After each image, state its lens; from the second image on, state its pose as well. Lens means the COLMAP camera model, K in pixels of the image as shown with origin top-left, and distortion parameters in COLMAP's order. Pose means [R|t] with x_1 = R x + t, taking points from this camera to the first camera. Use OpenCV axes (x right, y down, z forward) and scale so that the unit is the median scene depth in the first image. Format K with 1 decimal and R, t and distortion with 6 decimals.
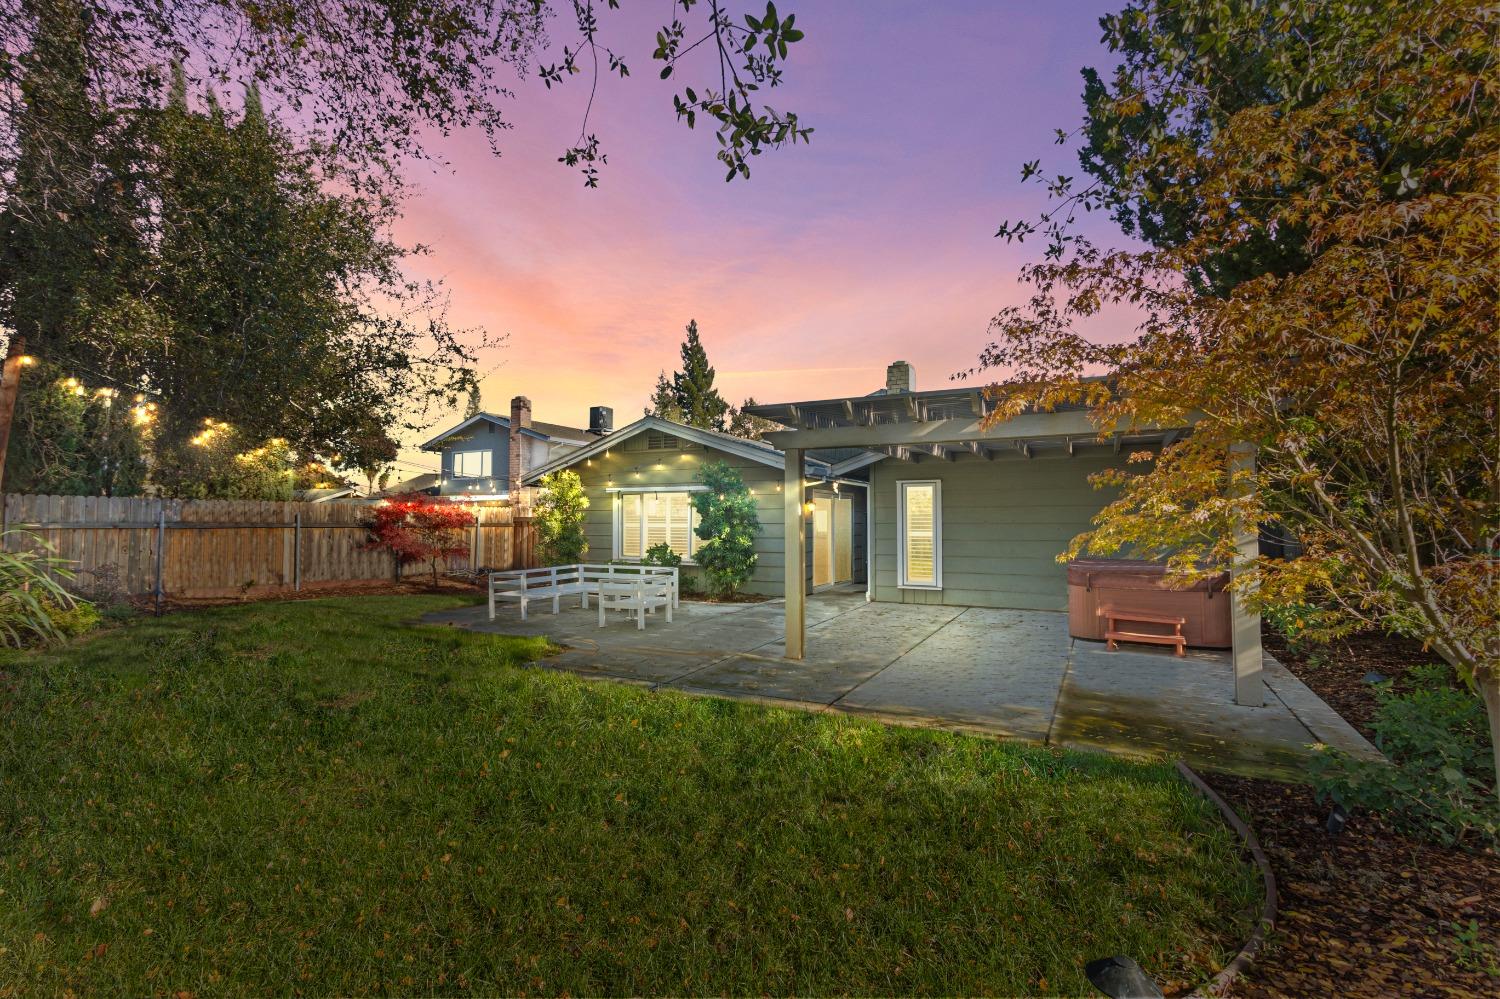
lens RADIAL K [[691.6, 0, 744.5], [0, 691.6, 492.4], [0, 0, 1]] dist [-0.013239, 0.010858]
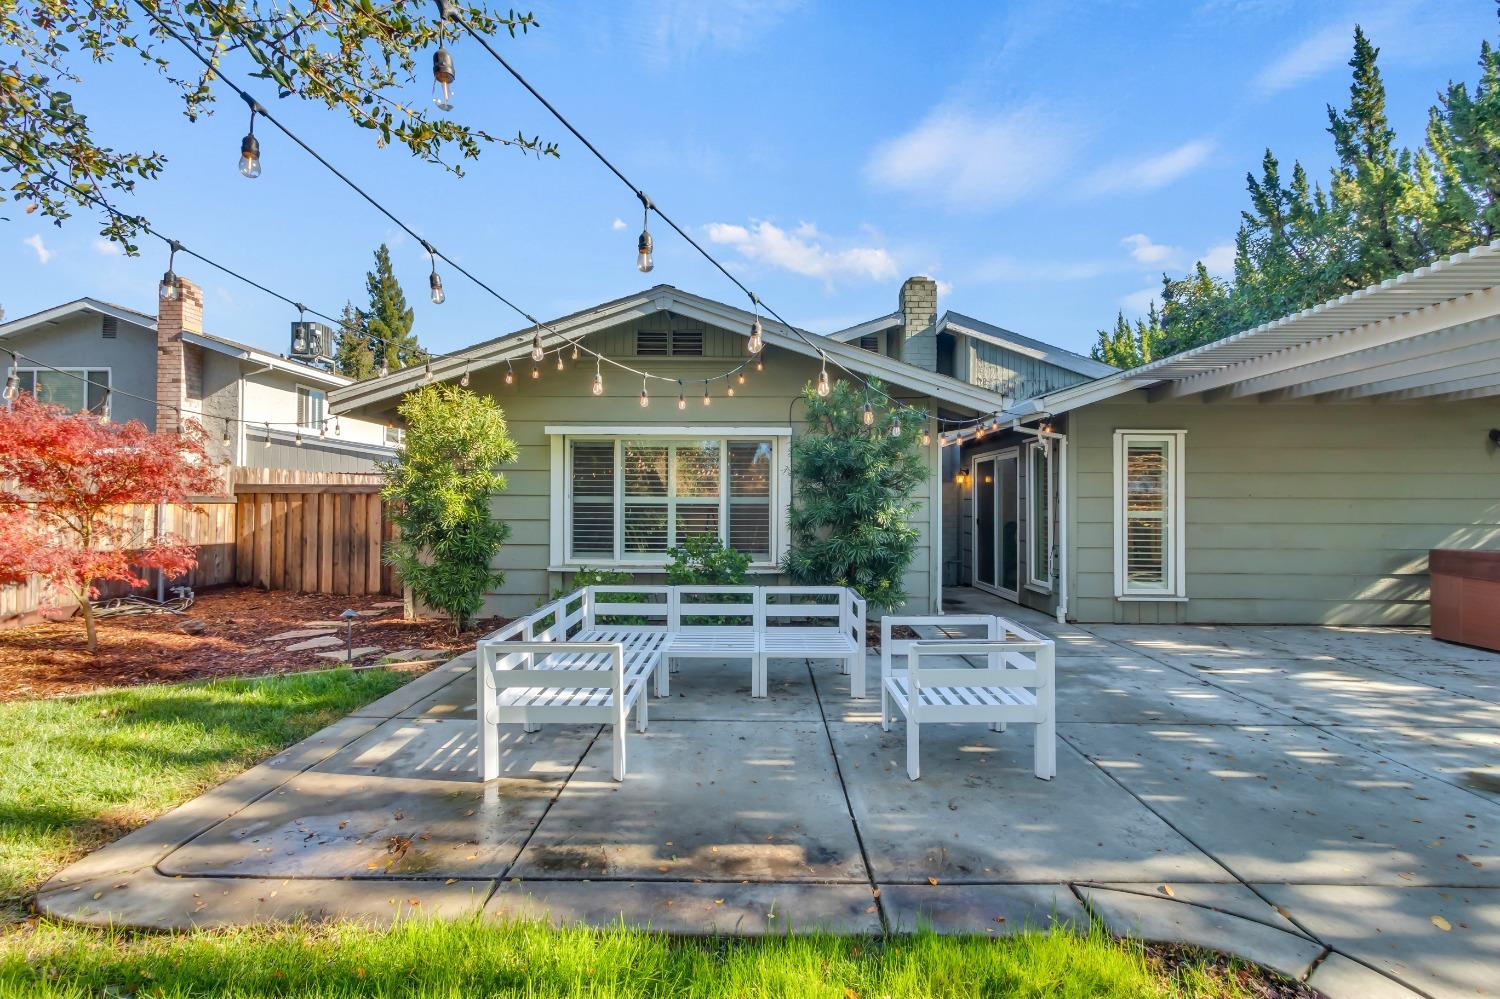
lens RADIAL K [[696.0, 0, 750.0], [0, 696.0, 499.5], [0, 0, 1]] dist [0.000473, -0.000054]
pose [[0.893530, 0.007885, 0.448935, -0.057108], [-0.024926, 0.999175, 0.032061, 0.005387], [-0.448312, -0.039838, 0.892989, 0.092901]]
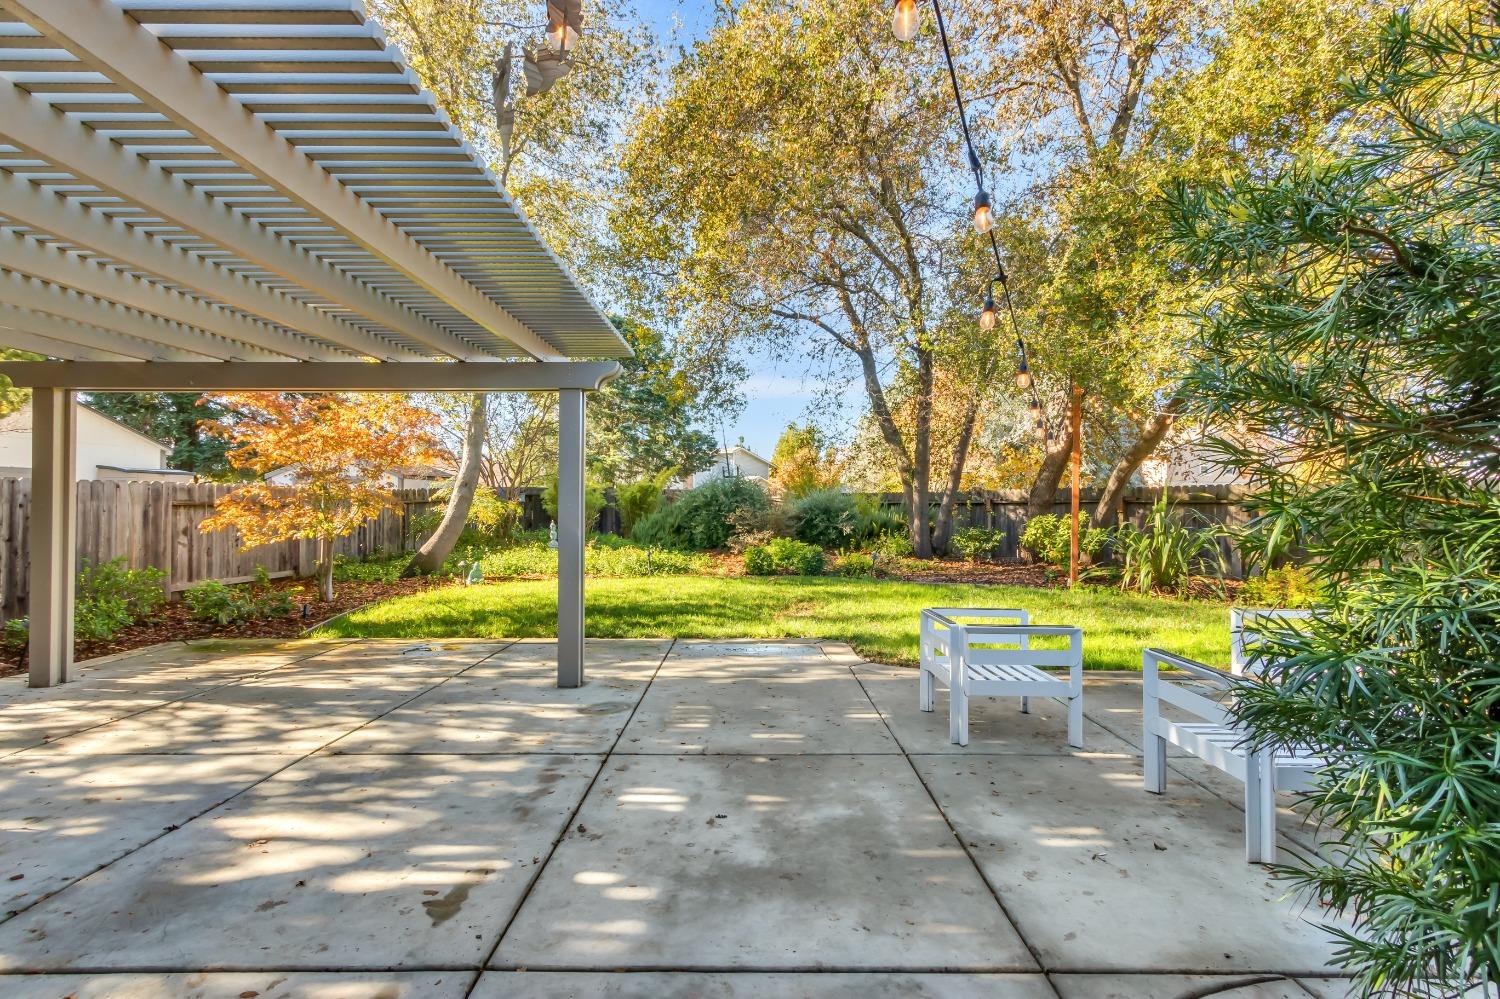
lens RADIAL K [[691.6, 0, 744.5], [0, 691.6, 492.4], [0, 0, 1]] dist [-0.013239, 0.010858]
pose [[-0.896427, -0.019536, -0.442760, 0.023964], [-0.001511, 0.999157, -0.041027, 0.006353], [0.443189, -0.036108, -0.895701, 0.175327]]
